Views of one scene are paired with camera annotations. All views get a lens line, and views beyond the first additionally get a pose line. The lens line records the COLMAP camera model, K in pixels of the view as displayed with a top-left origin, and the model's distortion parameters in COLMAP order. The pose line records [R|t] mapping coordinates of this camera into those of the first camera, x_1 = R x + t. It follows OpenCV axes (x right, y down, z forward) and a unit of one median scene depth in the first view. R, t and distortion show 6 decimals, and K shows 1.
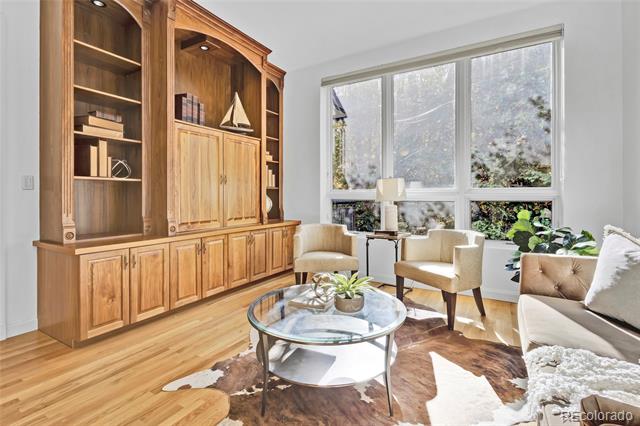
lens RADIAL K [[305.3, 0, 321.7], [0, 305.3, 191.7], [0, 0, 1]] dist [0.004988, 0.000241]
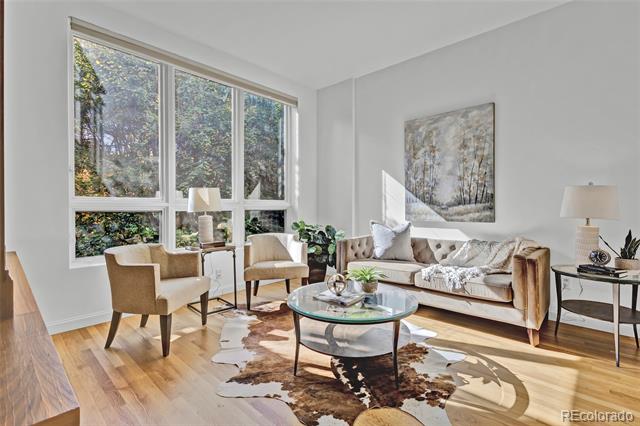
lens RADIAL K [[300.2, 0, 319.8], [0, 300.2, 206.3], [0, 0, 1]] dist [0.000704, -0.000165]
pose [[0.218968, -0.000899, 0.975732, -0.696991], [-0.017931, 0.999827, 0.004945, 0.004926], [-0.975567, -0.018578, 0.218914, 0.517310]]
